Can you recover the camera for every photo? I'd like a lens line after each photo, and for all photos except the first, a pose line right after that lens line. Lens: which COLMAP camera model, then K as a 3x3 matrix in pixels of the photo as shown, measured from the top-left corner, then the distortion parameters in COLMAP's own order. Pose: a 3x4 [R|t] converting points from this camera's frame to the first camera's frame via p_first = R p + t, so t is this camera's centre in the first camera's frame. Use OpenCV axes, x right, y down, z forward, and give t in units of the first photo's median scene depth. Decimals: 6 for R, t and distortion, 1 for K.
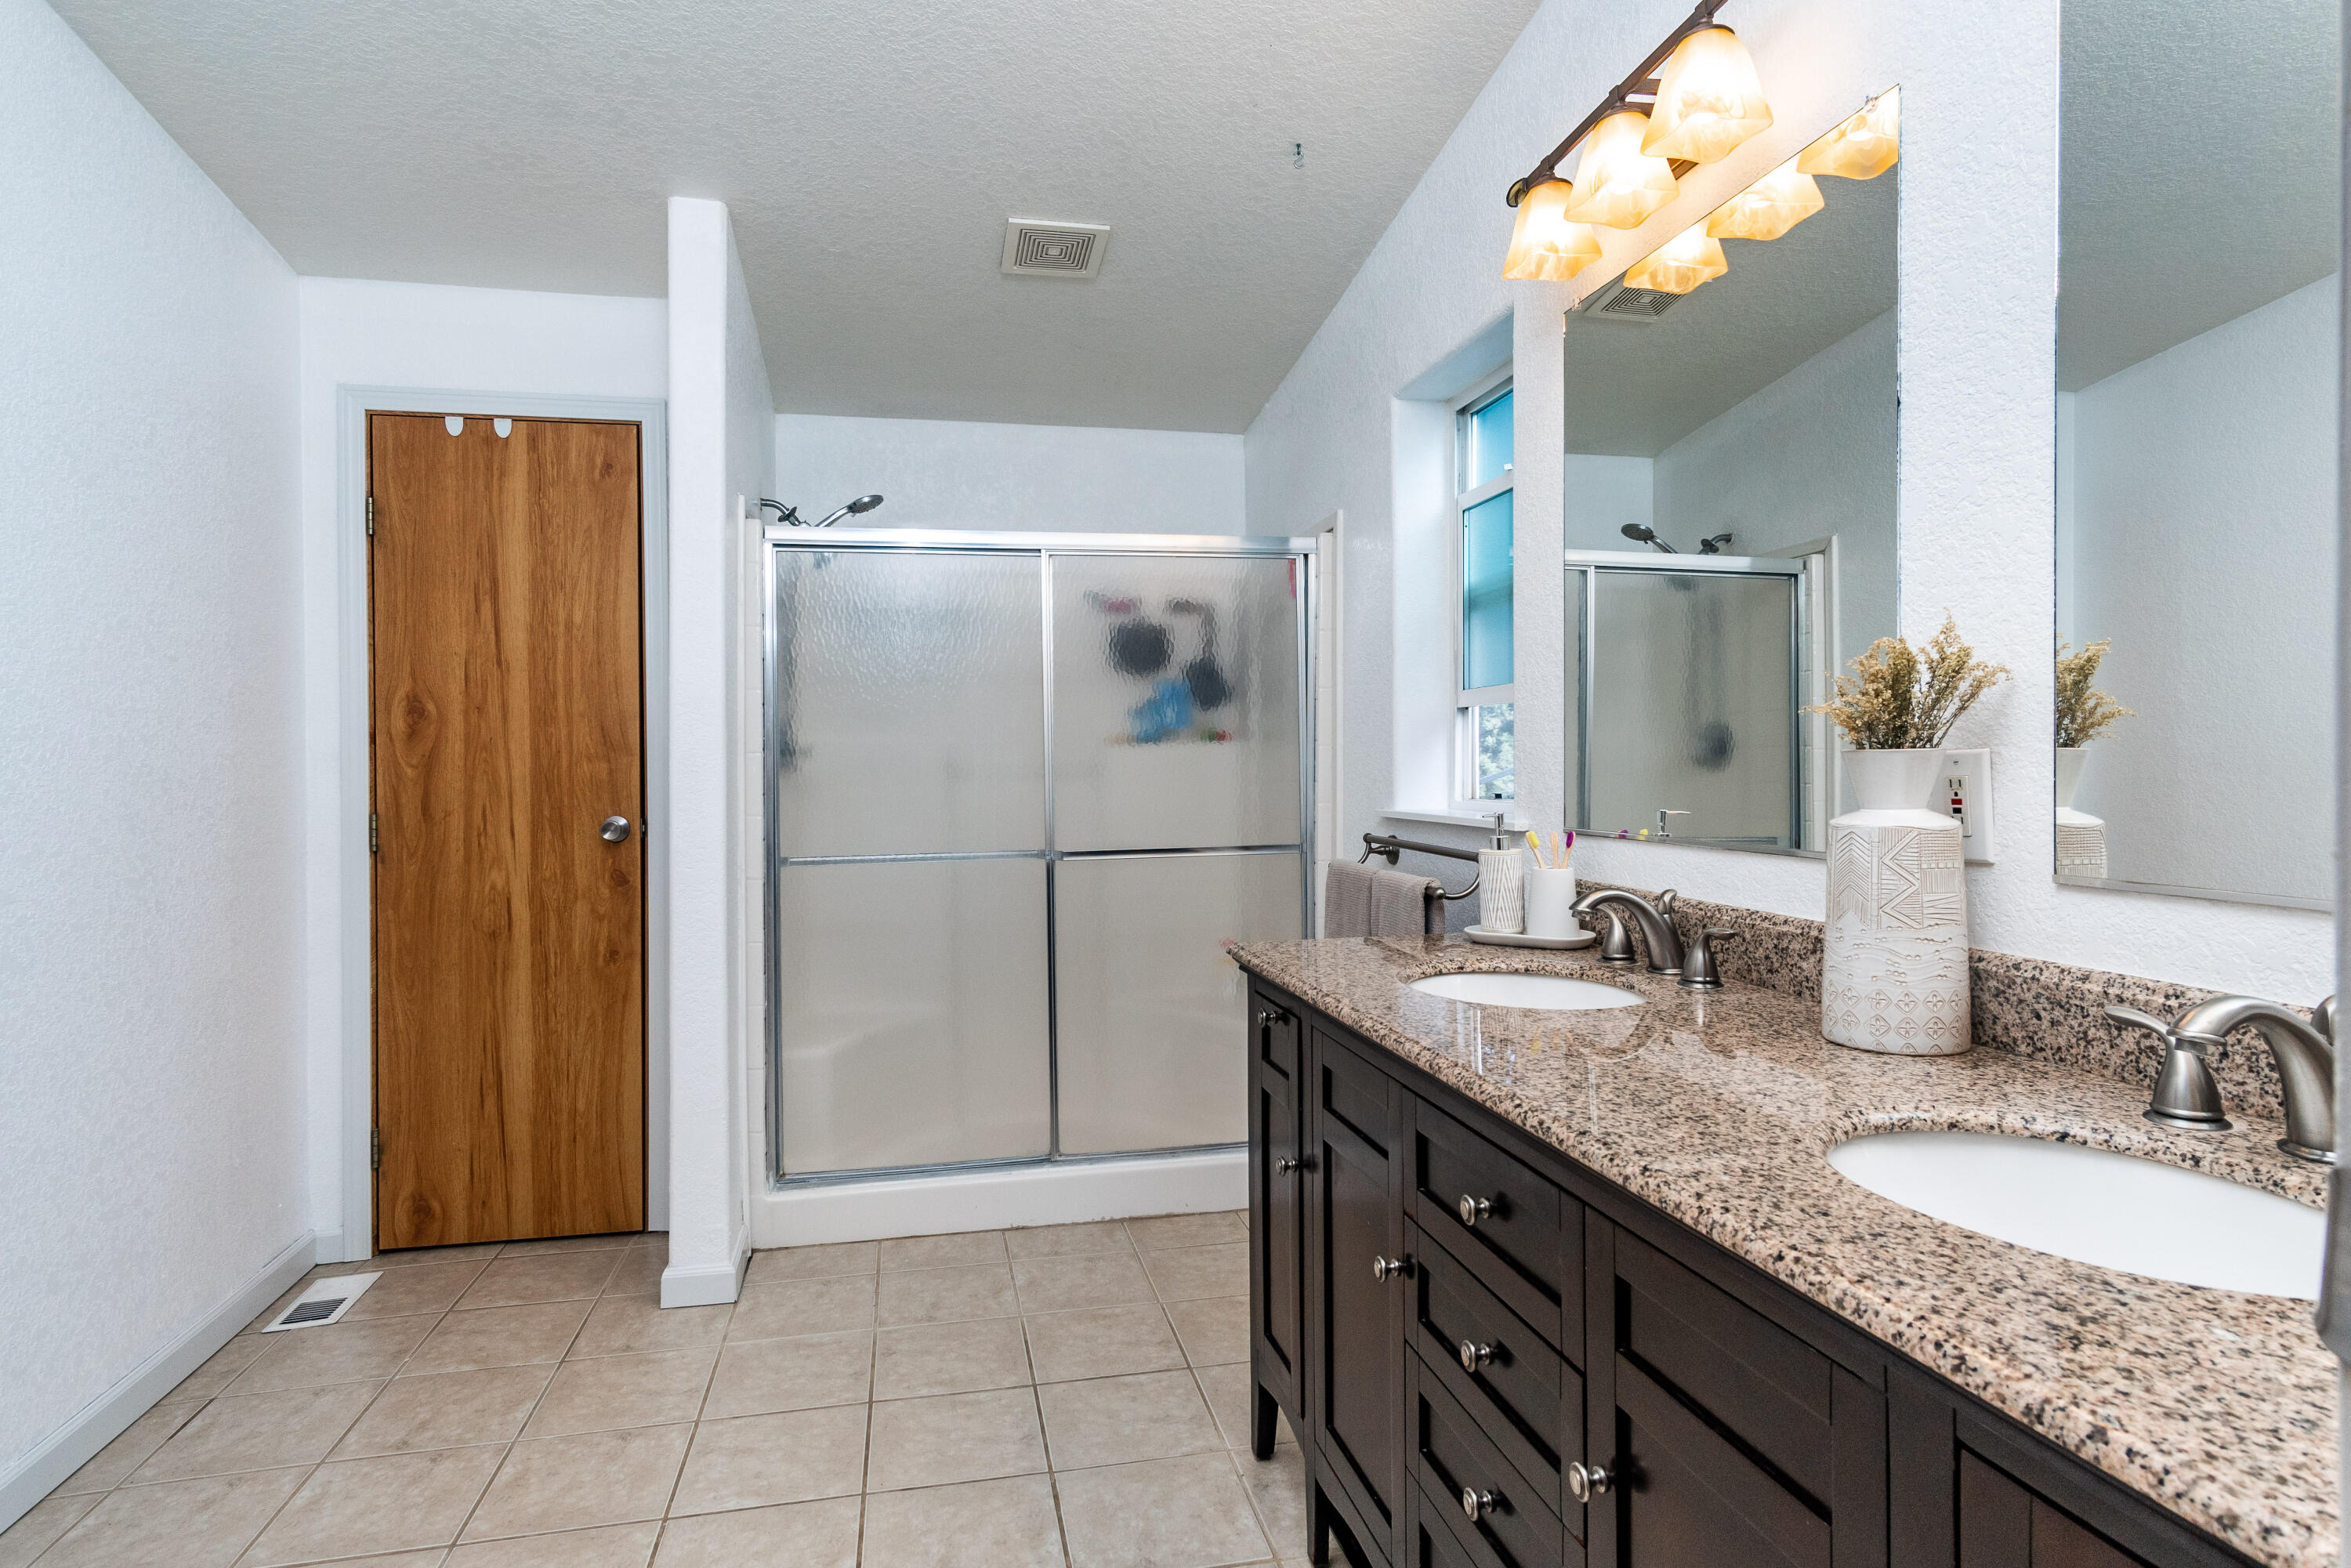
lens RADIAL K [[1275.7, 0, 1171.5], [0, 1275.7, 792.7], [0, 0, 1]] dist [0.002227, 0.000554]
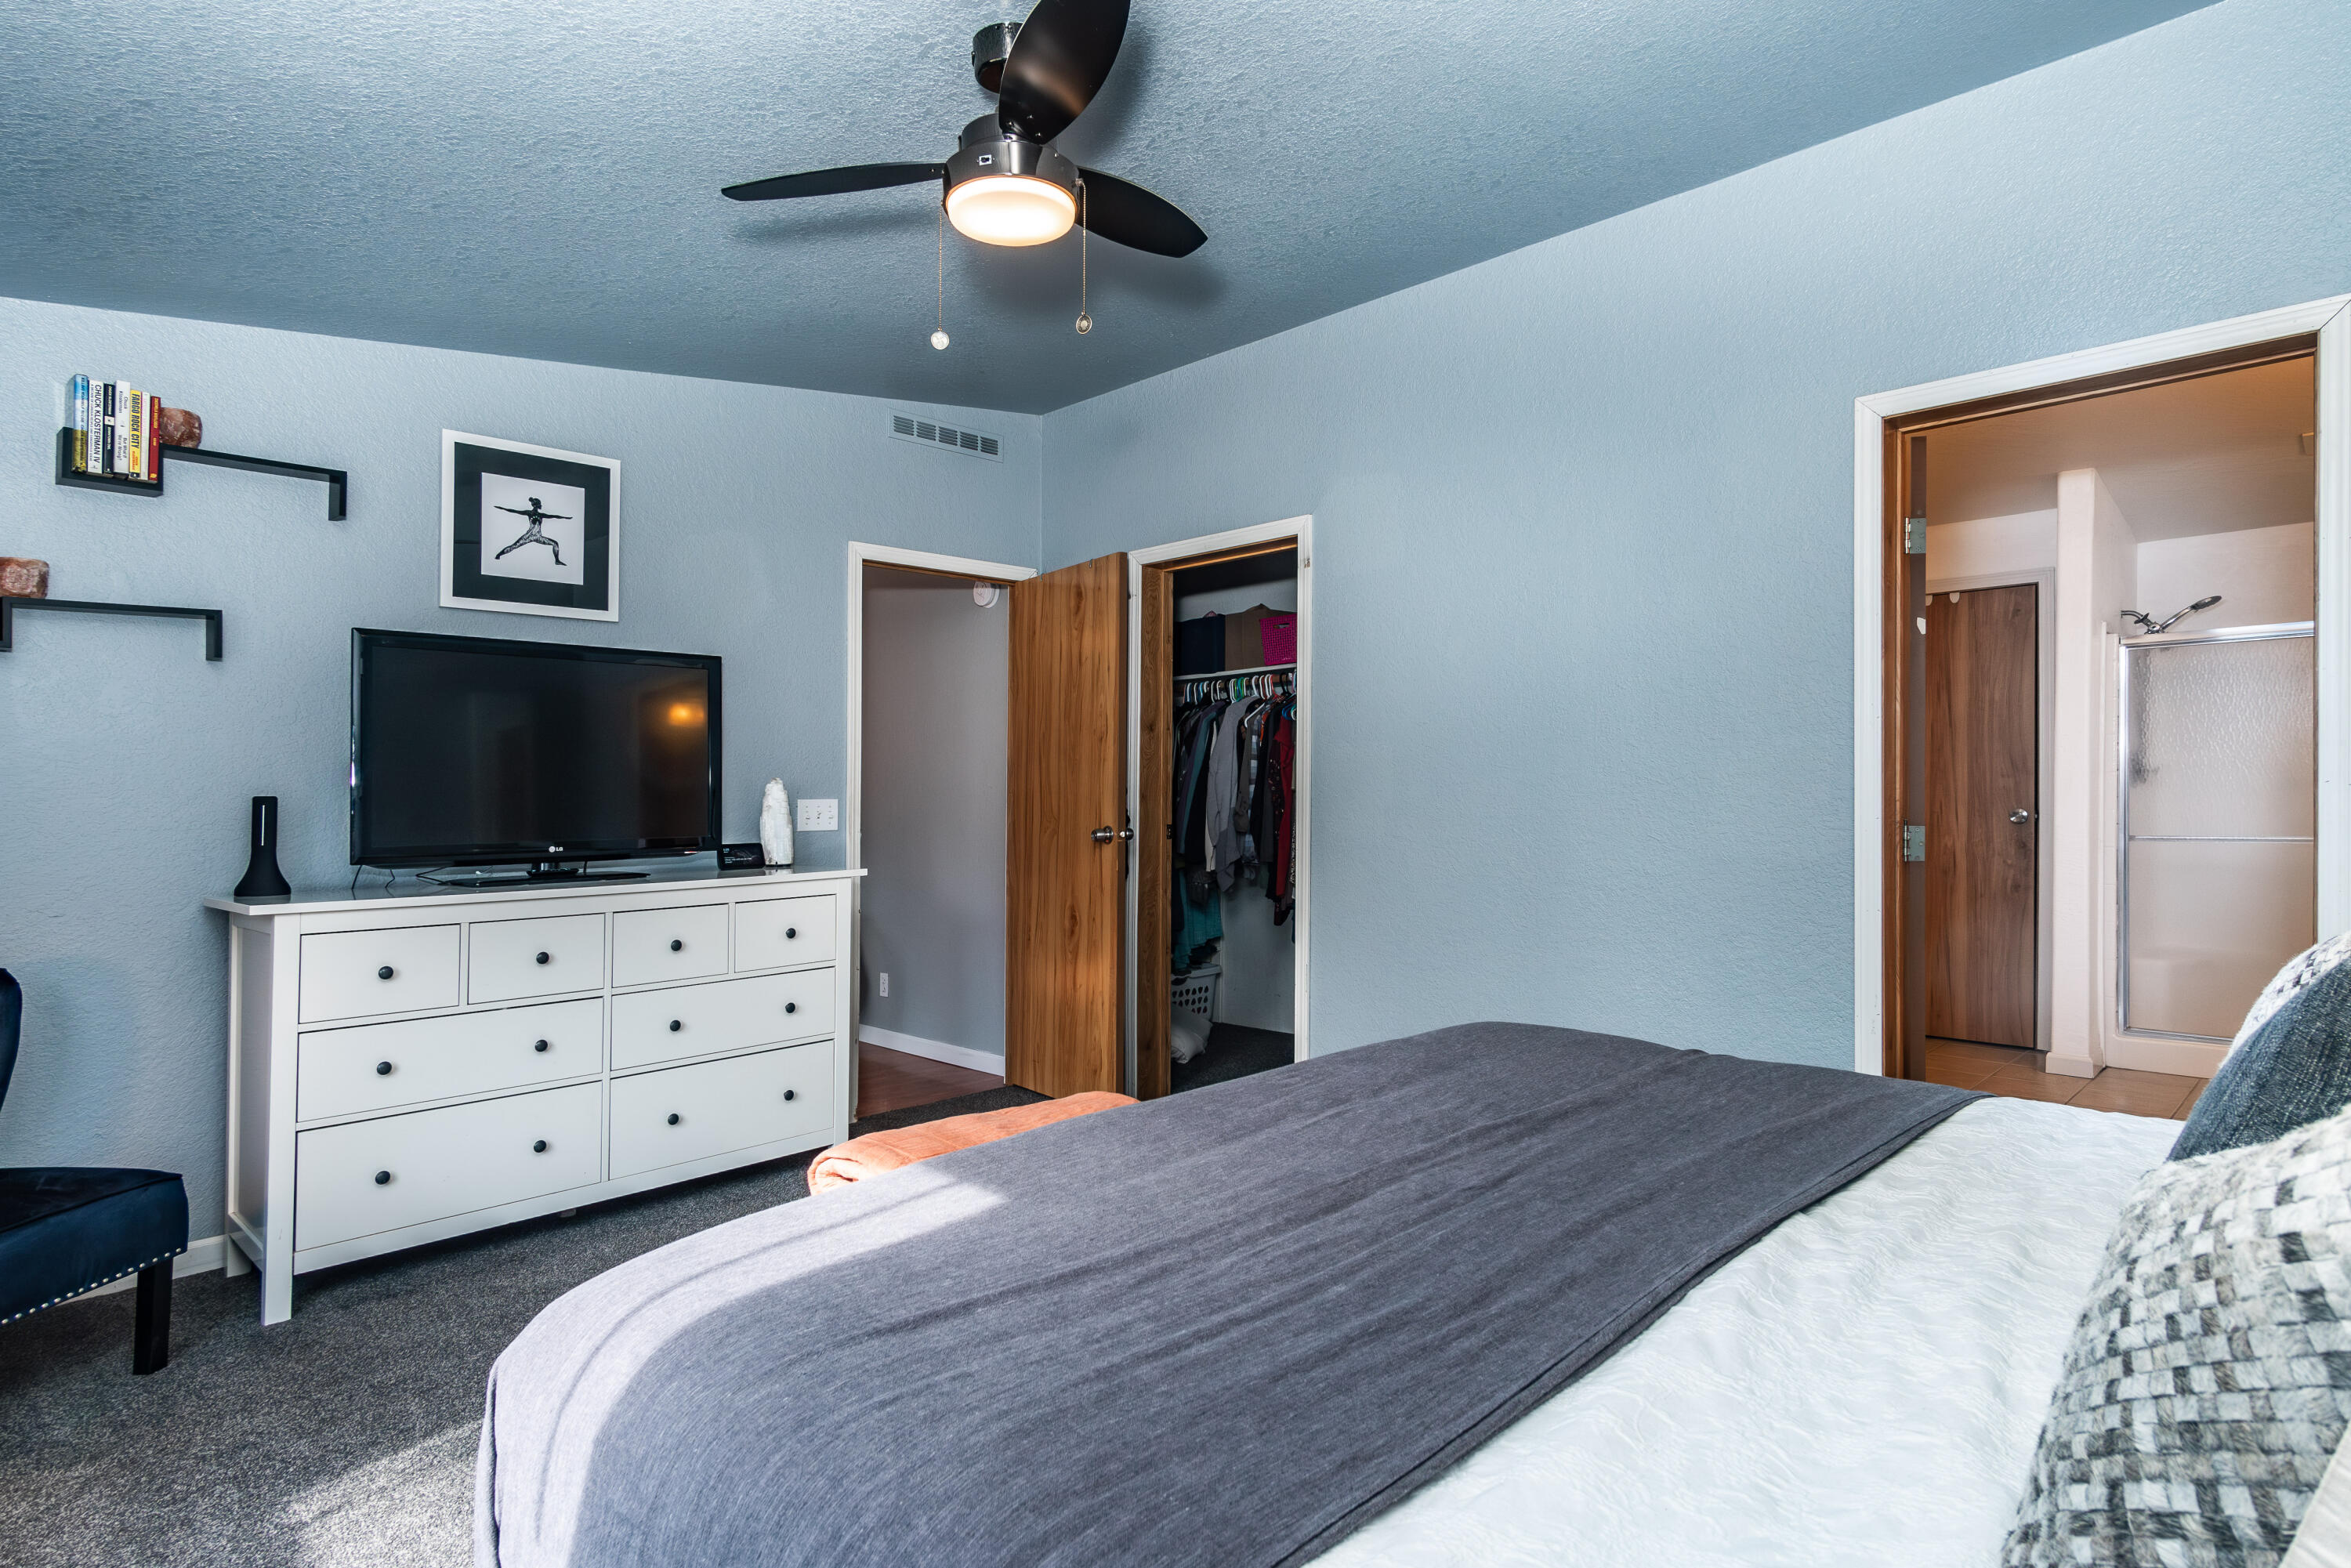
lens RADIAL K [[1275.7, 0, 1169.6], [0, 1275.7, 799.1], [0, 0, 1]] dist [0.002227, 0.000554]
pose [[0.539984, 0.007152, -0.841645, 0.410779], [-0.011084, 0.999938, 0.001386, 0.016033], [0.841602, 0.008580, 0.540030, -0.929050]]
